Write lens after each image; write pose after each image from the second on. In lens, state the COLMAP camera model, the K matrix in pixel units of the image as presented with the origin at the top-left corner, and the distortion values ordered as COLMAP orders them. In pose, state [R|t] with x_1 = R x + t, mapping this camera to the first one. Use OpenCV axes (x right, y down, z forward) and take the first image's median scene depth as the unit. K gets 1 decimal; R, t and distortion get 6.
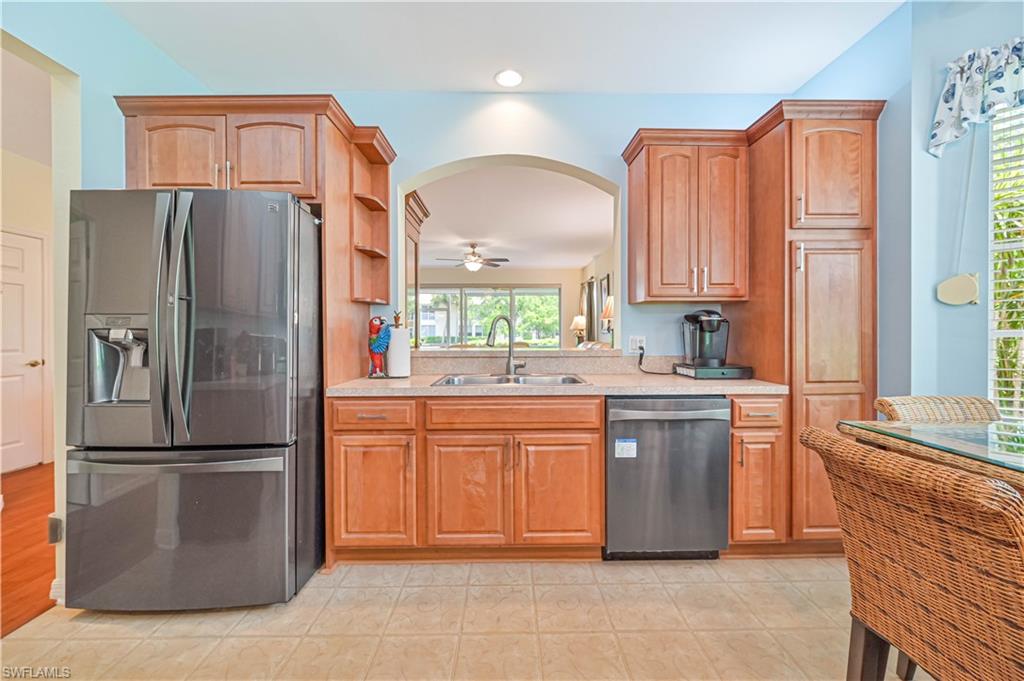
lens RADIAL K [[407.5, 0, 516.6], [0, 407.5, 335.3], [0, 0, 1]] dist [0.001224, 0.000257]
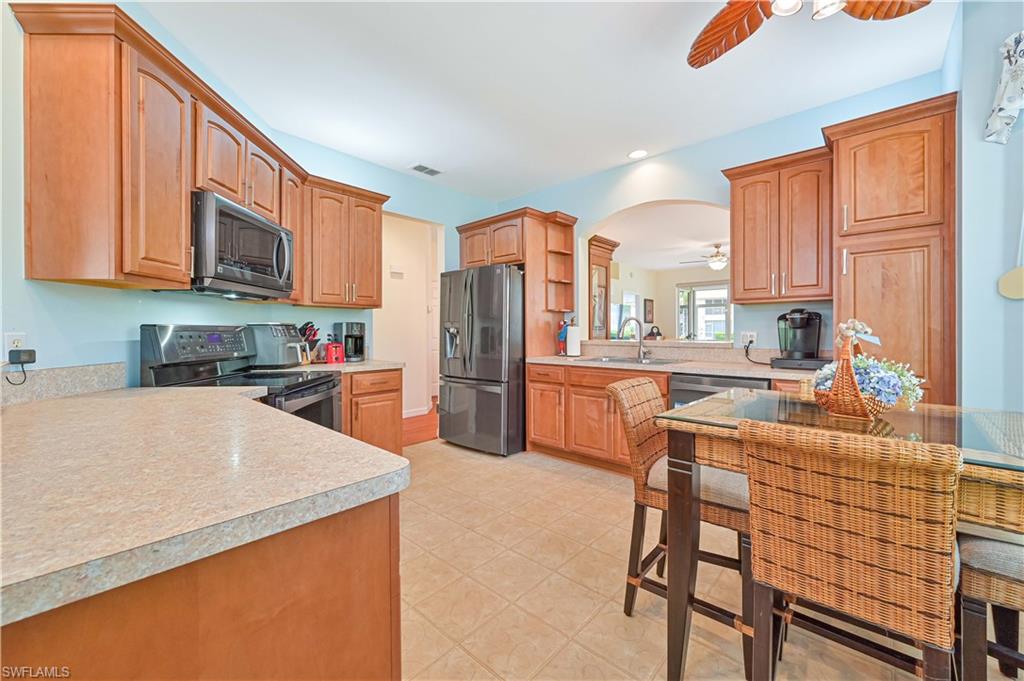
lens RADIAL K [[407.5, 0, 518.3], [0, 407.5, 332.1], [0, 0, 1]] dist [0.001224, 0.000257]
pose [[0.735283, 0.003606, -0.677751, 0.806922], [-0.001236, 0.999991, 0.003980, -0.001167], [0.677759, -0.002089, 0.735281, -0.440060]]
